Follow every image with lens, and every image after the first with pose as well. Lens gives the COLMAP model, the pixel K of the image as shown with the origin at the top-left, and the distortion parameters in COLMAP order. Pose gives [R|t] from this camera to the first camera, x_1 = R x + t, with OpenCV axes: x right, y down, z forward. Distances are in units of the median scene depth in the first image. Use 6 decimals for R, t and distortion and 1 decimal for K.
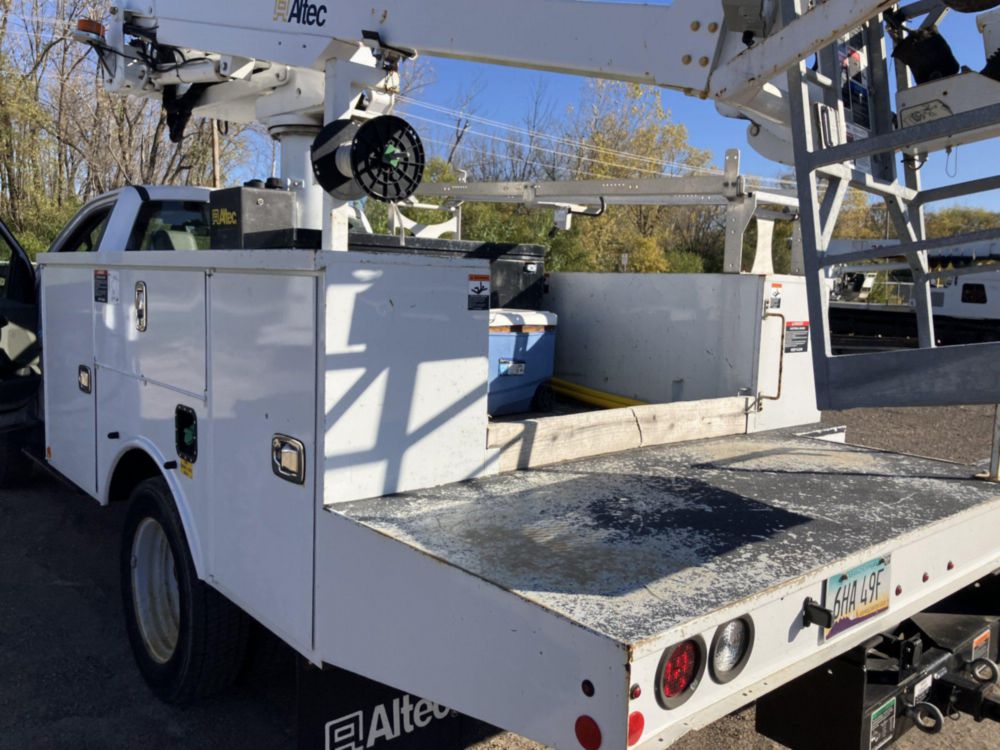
lens RADIAL K [[822.8, 0, 509.3], [0, 822.8, 374.3], [0, 0, 1]] dist [0.035965, -0.029434]
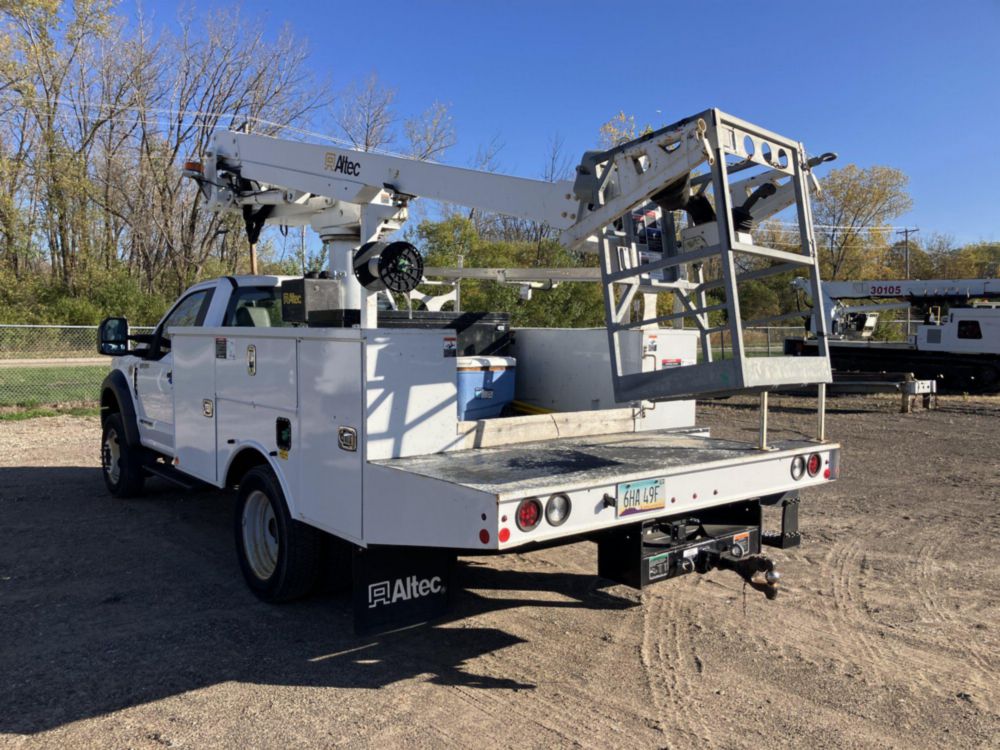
lens RADIAL K [[822.8, 0, 494.0], [0, 822.8, 385.2], [0, 0, 1]] dist [0.035965, -0.029434]
pose [[0.998330, -0.026269, -0.051456, 0.118879], [0.023926, 0.998672, -0.045634, 0.054342], [0.052586, 0.044327, 0.997632, -0.621175]]
